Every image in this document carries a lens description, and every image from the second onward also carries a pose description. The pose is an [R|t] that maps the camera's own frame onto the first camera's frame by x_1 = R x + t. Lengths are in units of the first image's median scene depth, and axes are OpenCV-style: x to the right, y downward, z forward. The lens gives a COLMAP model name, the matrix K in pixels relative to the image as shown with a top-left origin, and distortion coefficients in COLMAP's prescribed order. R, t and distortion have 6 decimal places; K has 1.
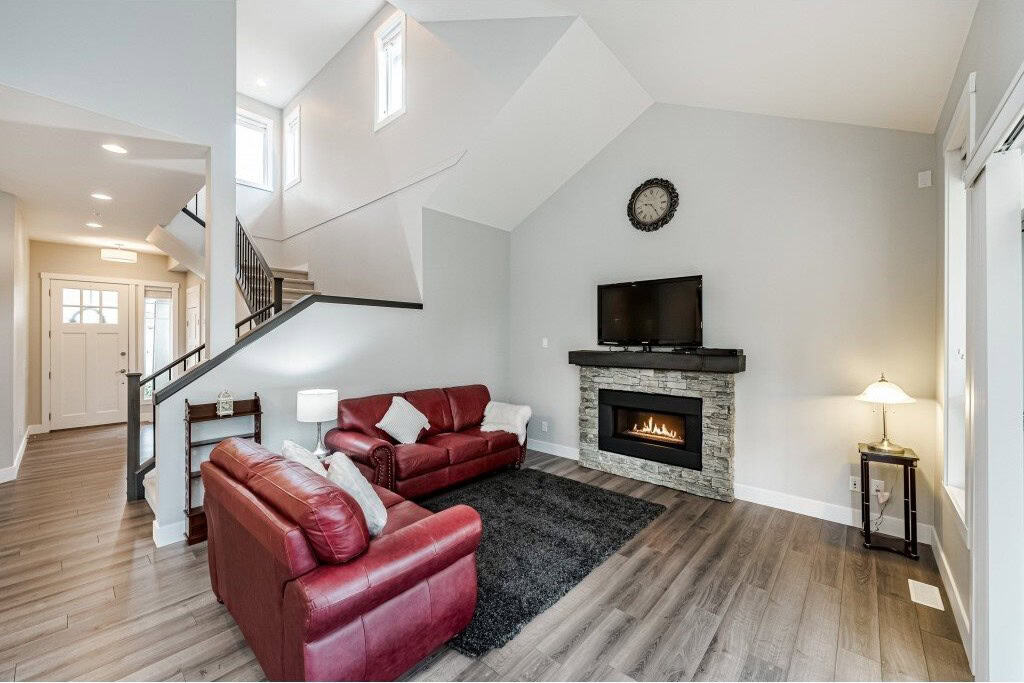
lens RADIAL K [[397.8, 0, 511.2], [0, 397.8, 339.3], [0, 0, 1]] dist [-0.001147, -0.000510]
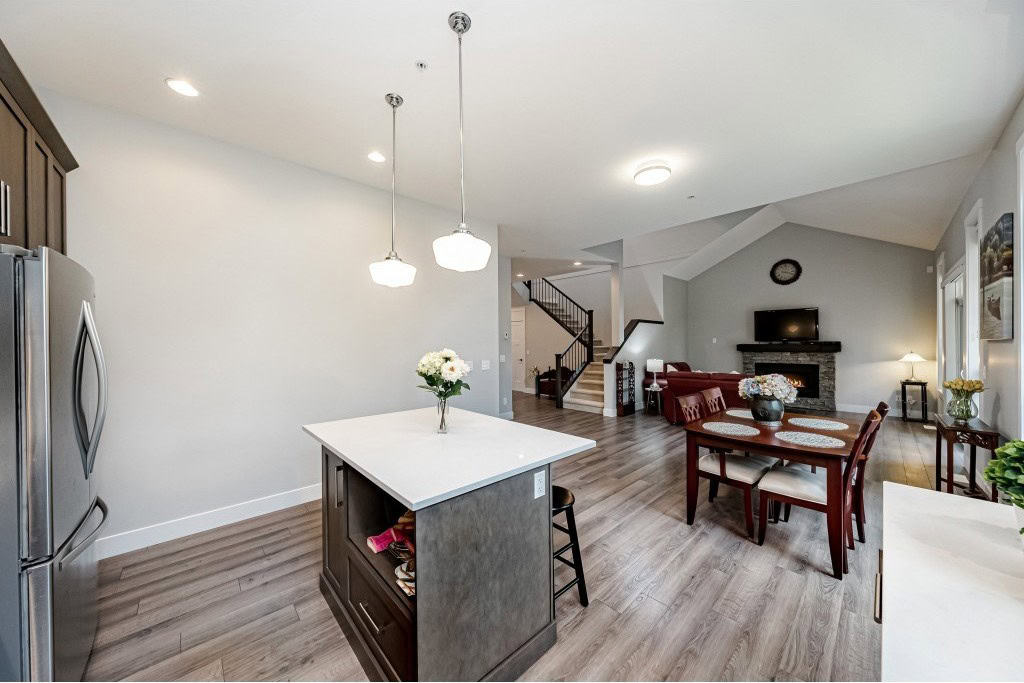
lens RADIAL K [[349.9, 0, 512.9], [0, 349.9, 343.7], [0, 0, 1]] dist [0.000328, 0.000111]
pose [[0.995482, -0.008831, -0.094544, -1.001091], [0.008822, 0.999961, -0.000513, 0.021796], [0.094545, -0.000323, 0.995521, -1.057608]]
